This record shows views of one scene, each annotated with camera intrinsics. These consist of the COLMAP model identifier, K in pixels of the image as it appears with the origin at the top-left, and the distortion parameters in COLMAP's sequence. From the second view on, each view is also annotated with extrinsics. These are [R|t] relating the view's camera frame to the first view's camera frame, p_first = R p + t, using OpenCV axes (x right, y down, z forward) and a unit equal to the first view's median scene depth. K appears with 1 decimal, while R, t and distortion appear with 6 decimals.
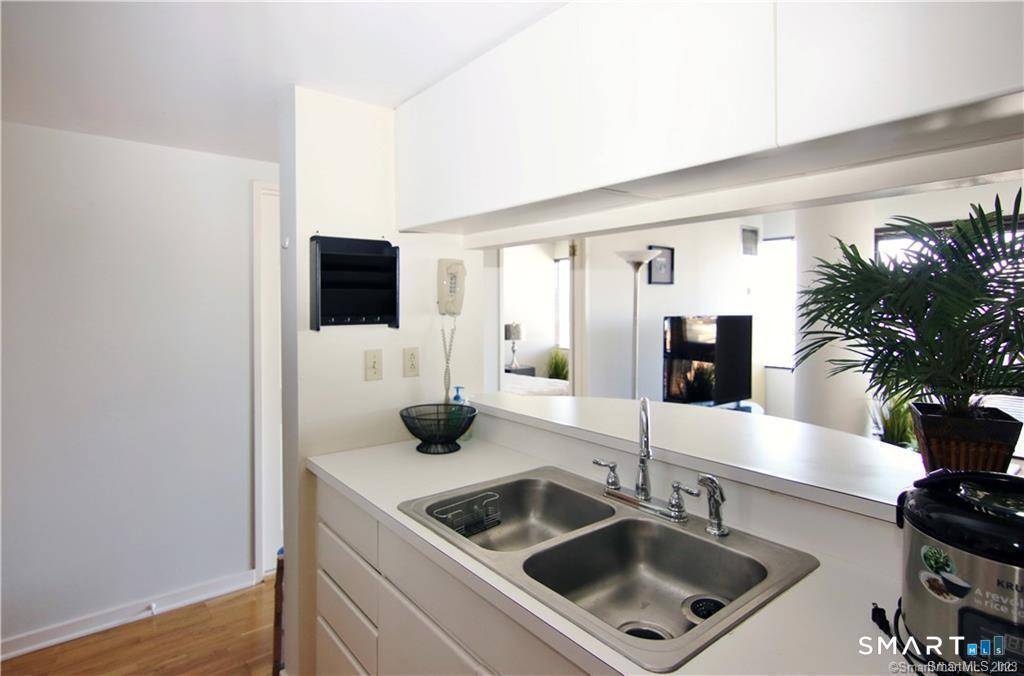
lens RADIAL K [[539.7, 0, 501.3], [0, 539.7, 302.8], [0, 0, 1]] dist [-0.002203, -0.000051]
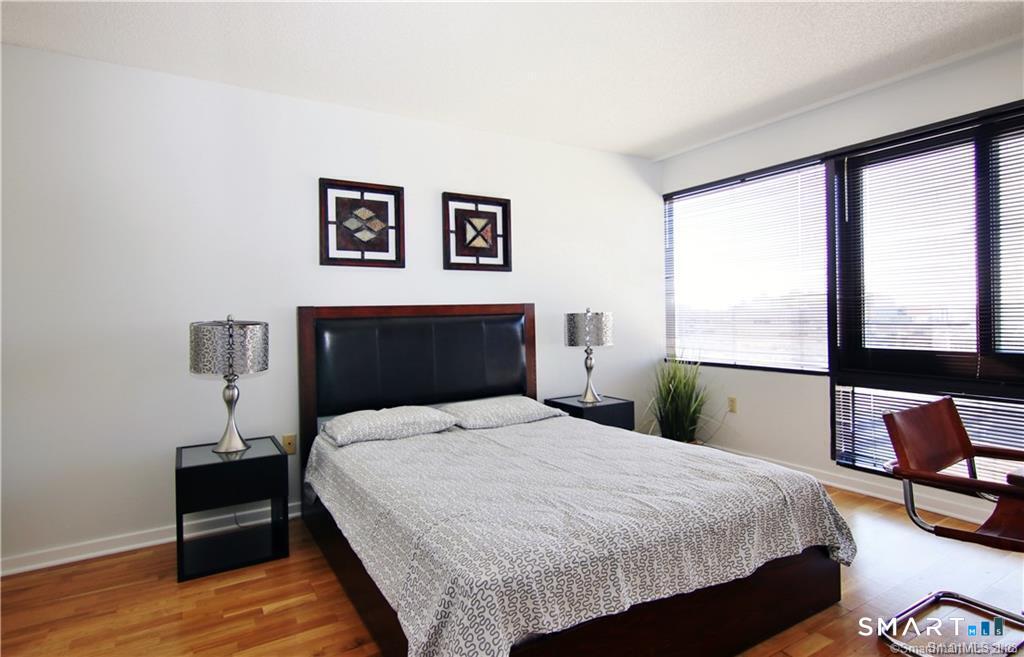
lens RADIAL K [[537.4, 0, 510.0], [0, 537.4, 314.6], [0, 0, 1]] dist [0.000308, -0.000417]
pose [[0.992562, -0.010128, -0.121314, 0.044214], [0.010414, 0.999944, 0.001725, 0.149435], [0.121290, -0.002975, 0.992613, 1.949361]]
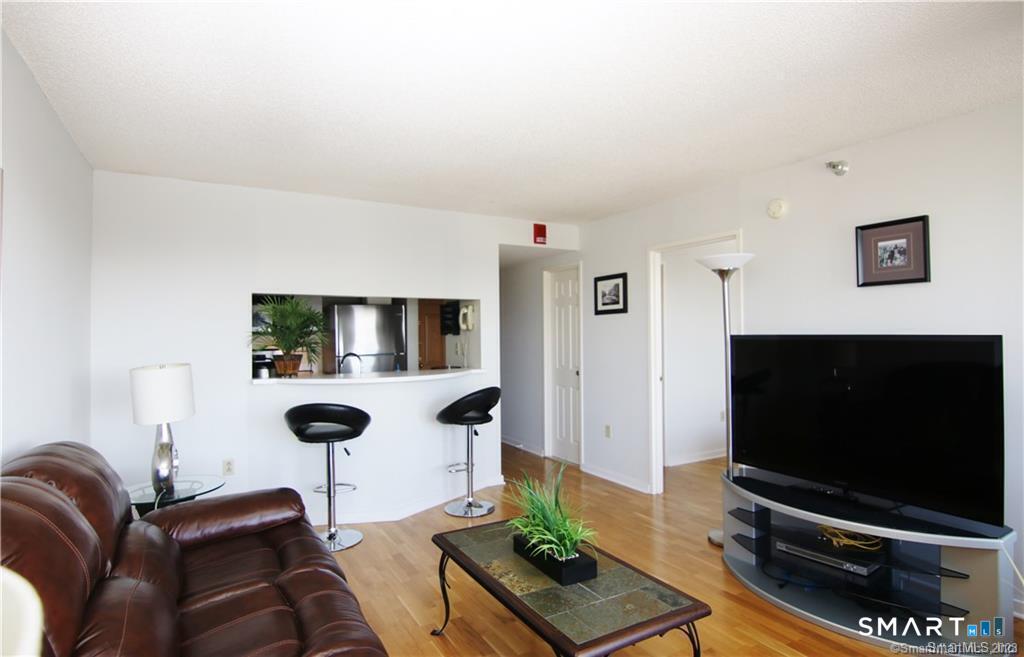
lens RADIAL K [[529.7, 0, 507.9], [0, 529.7, 329.4], [0, 0, 1]] dist [-0.003729, -0.015224]
pose [[-0.134454, -0.003469, -0.990914, 2.239288], [0.011306, 0.999923, -0.005035, 0.033295], [0.990855, -0.011880, -0.134404, 1.577541]]
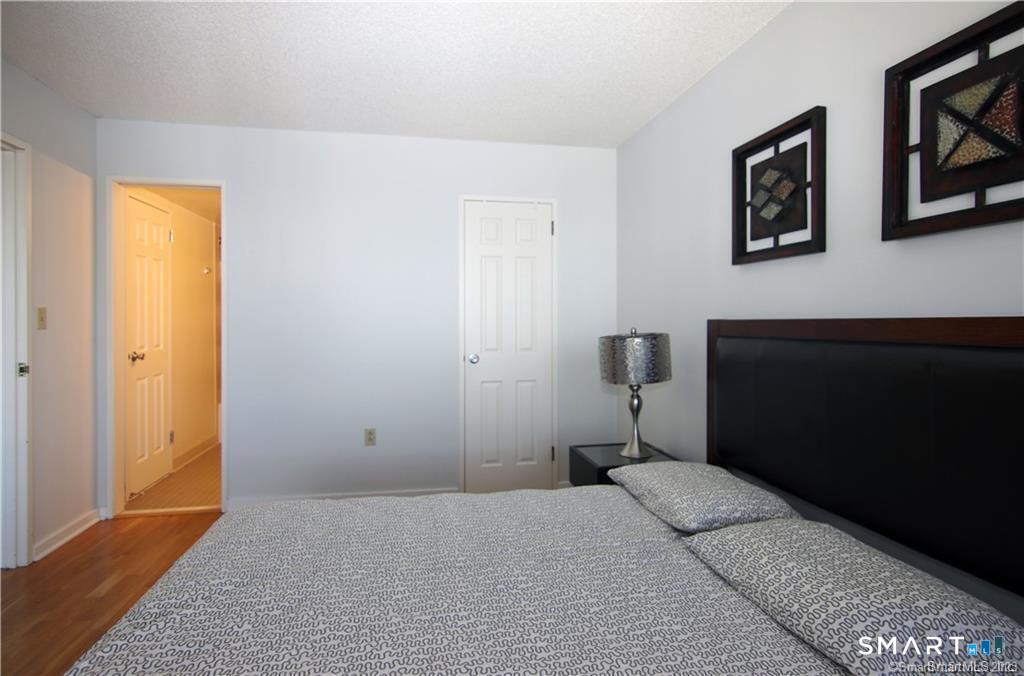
lens RADIAL K [[537.2, 0, 511.3], [0, 537.2, 316.1], [0, 0, 1]] dist [-0.001693, 0.003174]
pose [[-0.458090, 0.004182, -0.888896, 0.583420], [0.004297, 0.999988, 0.002490, 0.110065], [0.888896, -0.002678, -0.458102, 3.524983]]
